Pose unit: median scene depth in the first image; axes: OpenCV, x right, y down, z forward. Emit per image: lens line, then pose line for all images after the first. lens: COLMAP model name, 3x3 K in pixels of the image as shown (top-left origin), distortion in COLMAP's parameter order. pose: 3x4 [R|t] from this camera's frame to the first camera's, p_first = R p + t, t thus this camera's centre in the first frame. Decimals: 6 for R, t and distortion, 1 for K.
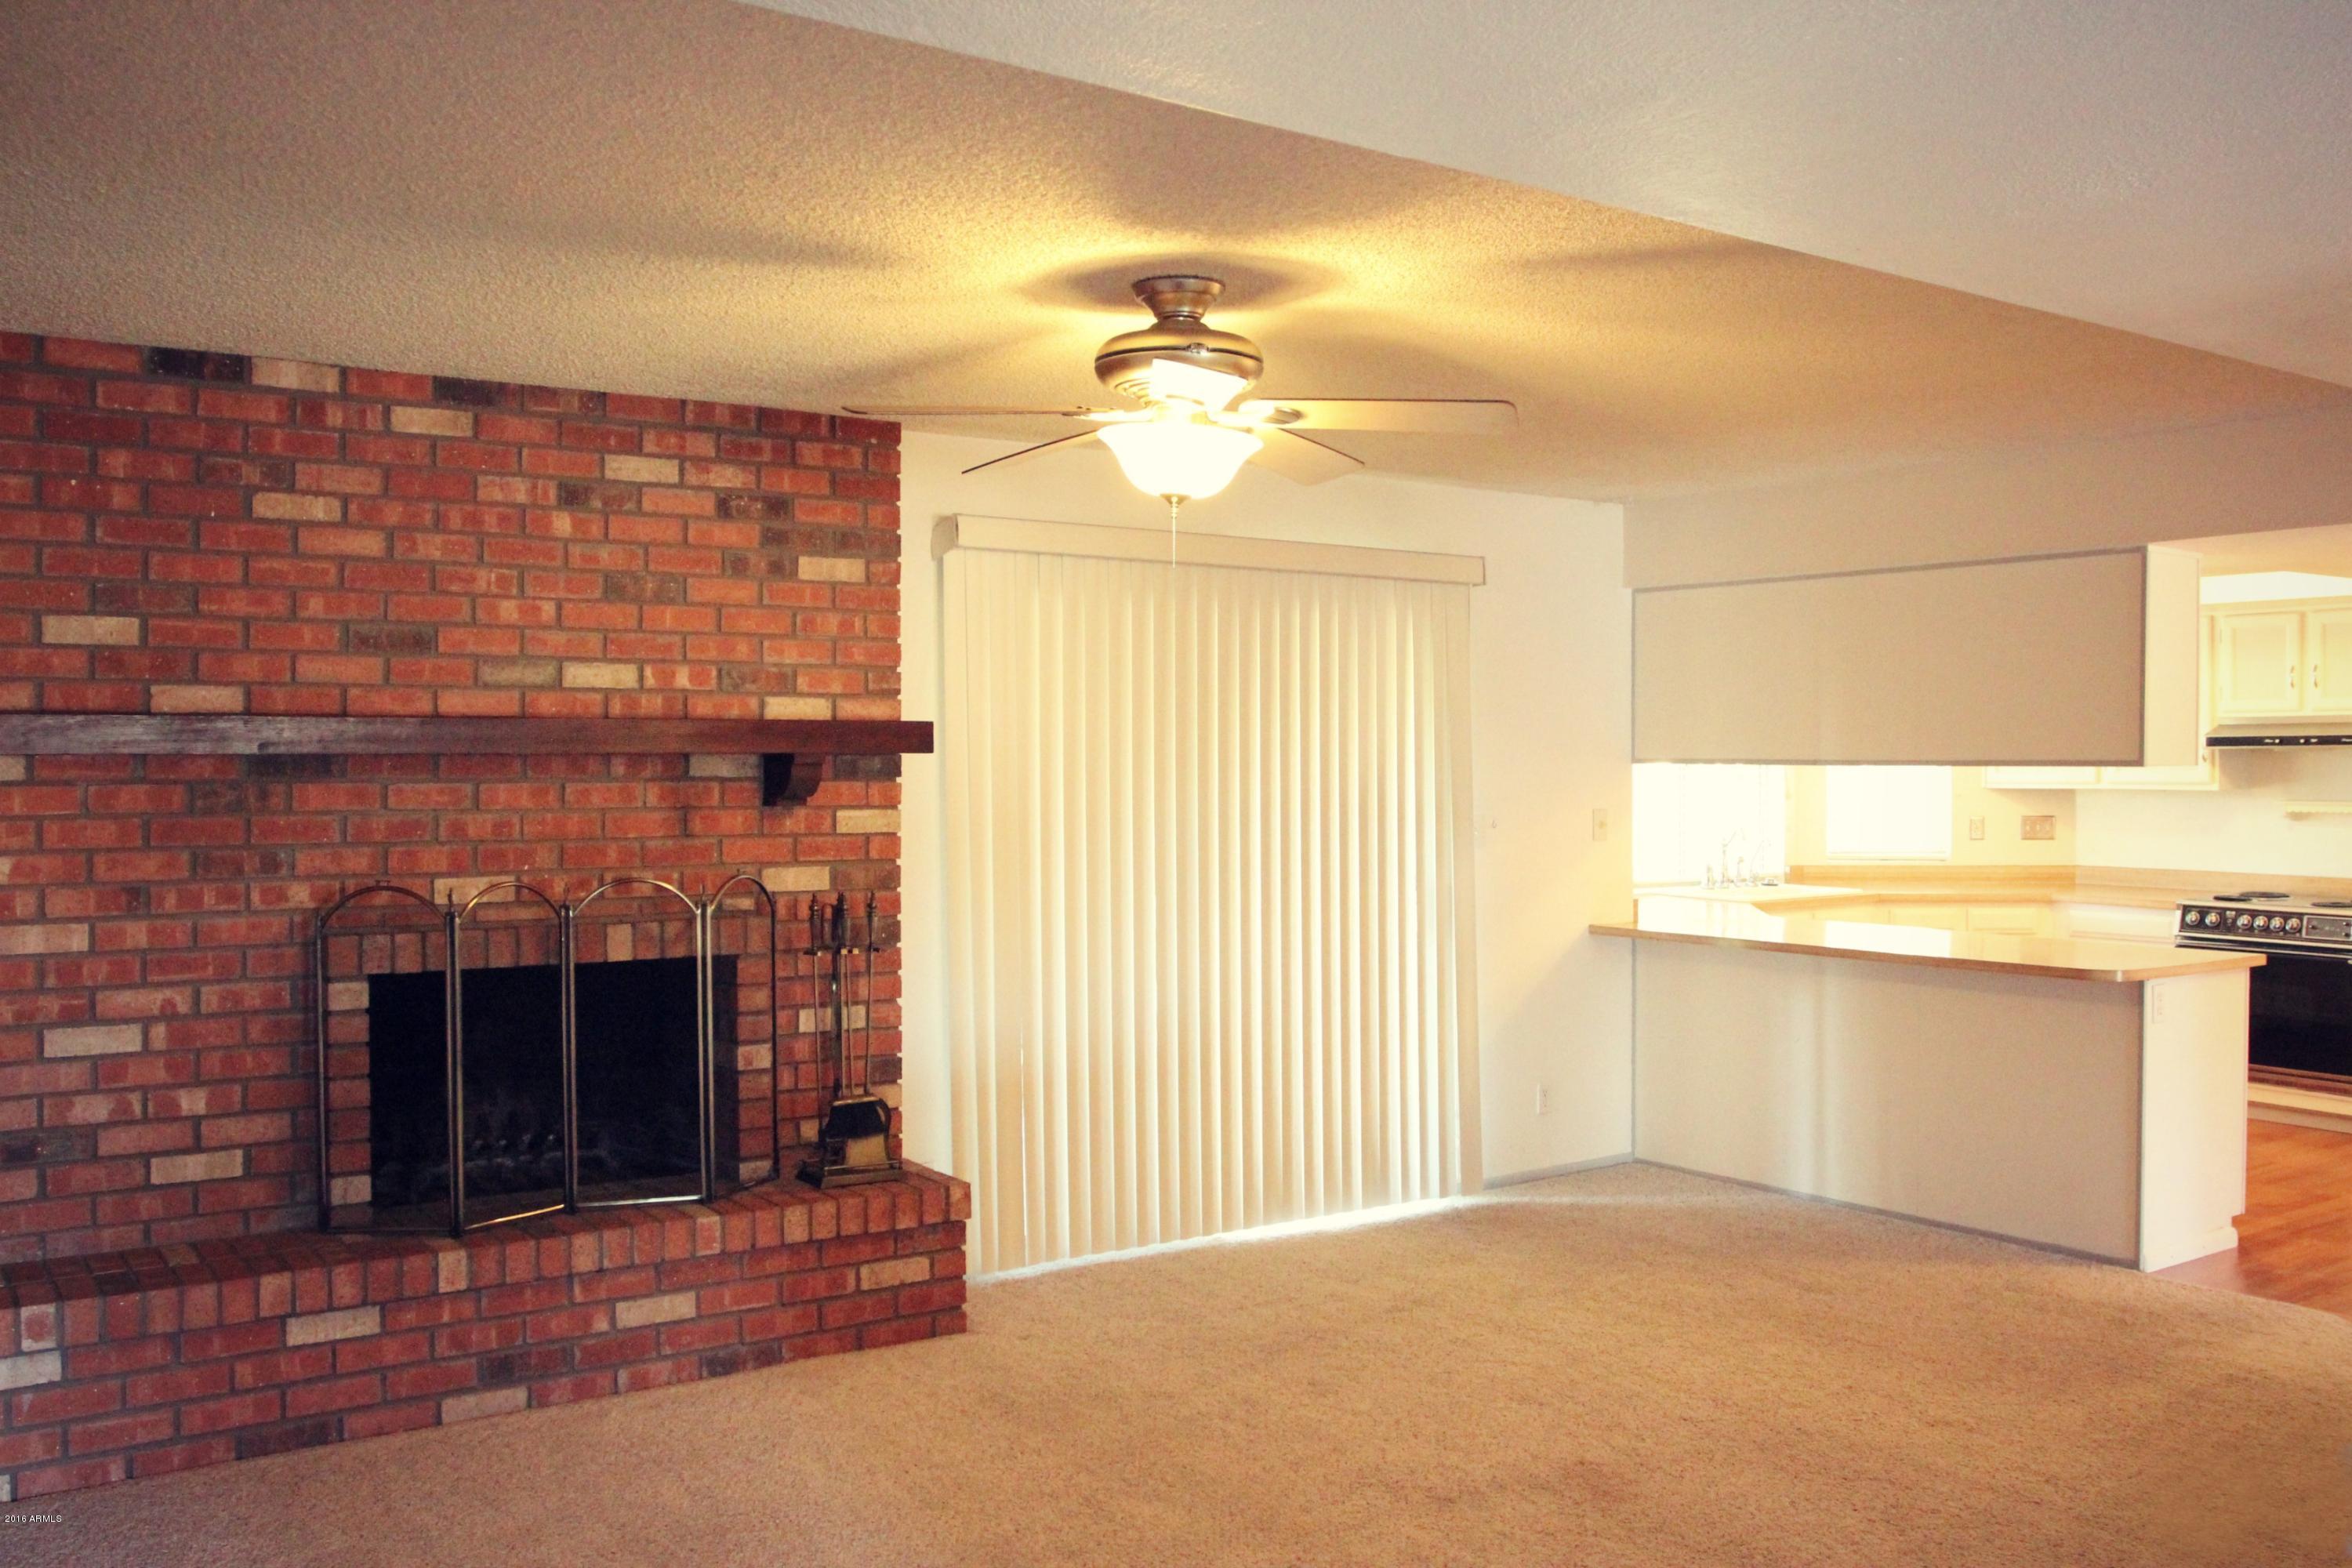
lens RADIAL K [[2020.2, 0, 1176.0], [0, 2020.2, 784.0], [0, 0, 1]] dist [-0.073089, 0.052767]
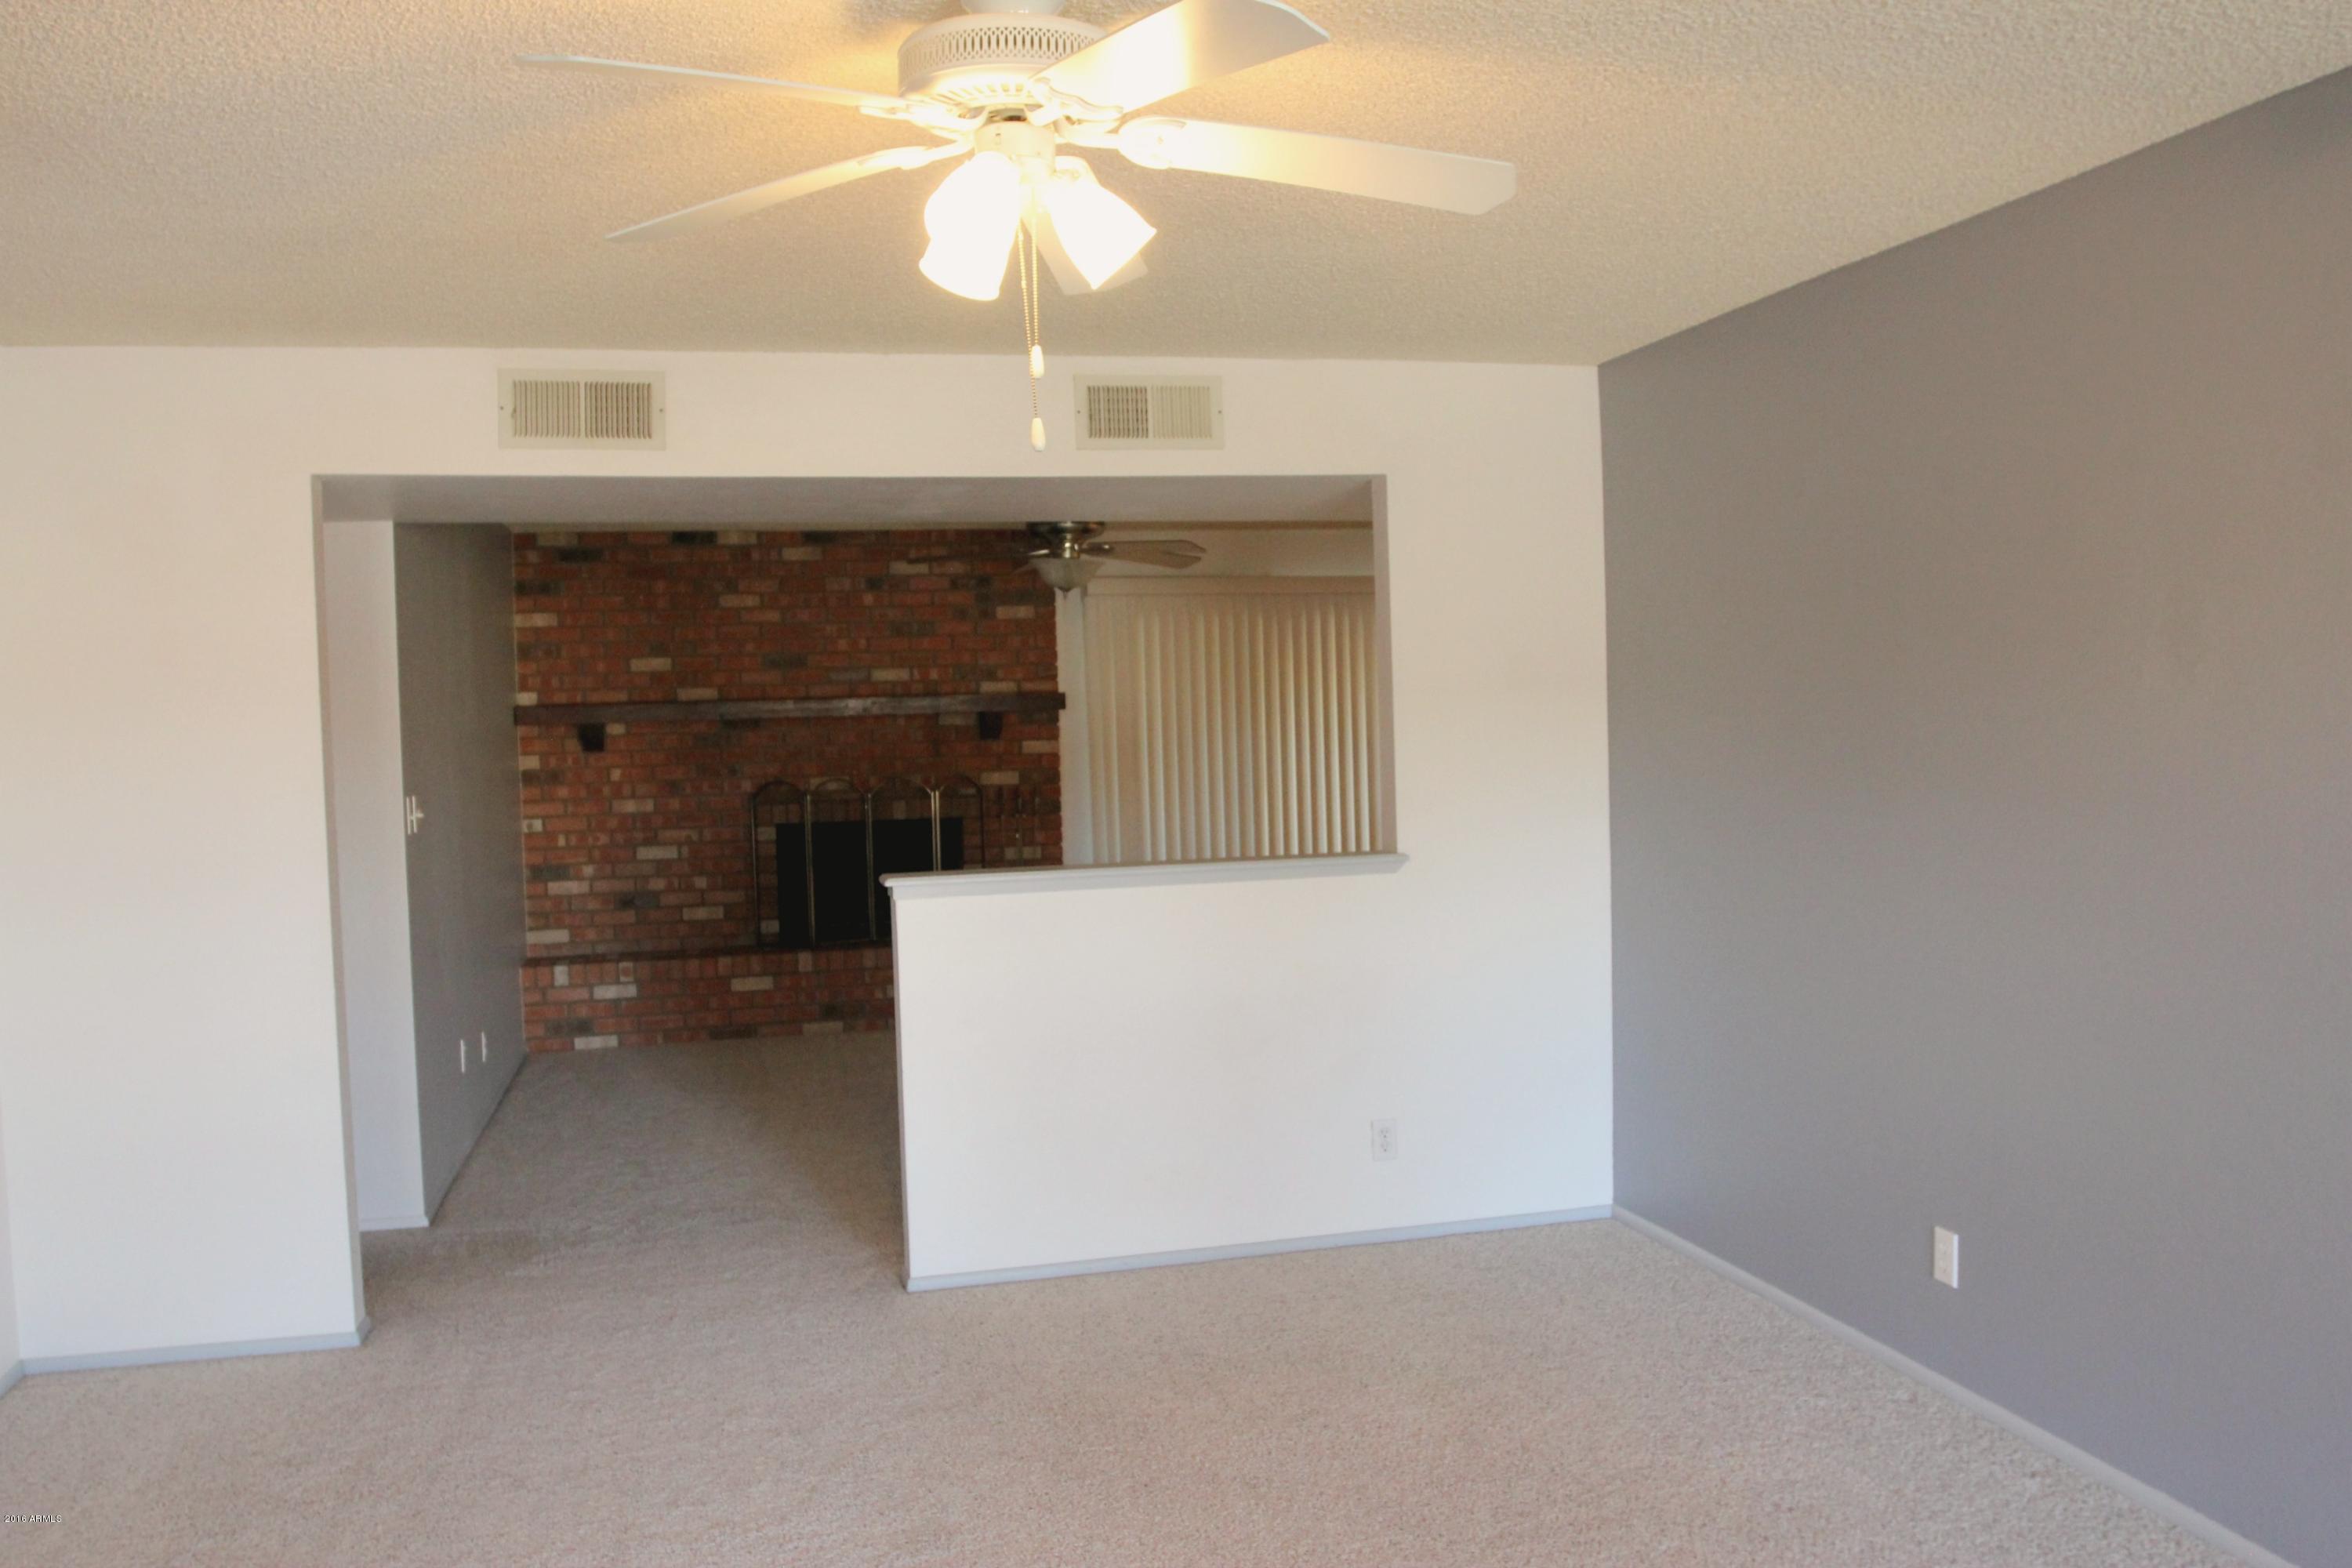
lens RADIAL K [[1885.0, 0, 1176.0], [0, 1885.0, 784.0], [0, 0, 1]] dist [-0.115489, -0.000214]
pose [[0.936242, -0.010884, -0.351187, 0.668305], [0.021429, 0.999428, 0.026155, 0.011658], [0.350702, -0.032013, 0.935940, -0.676740]]
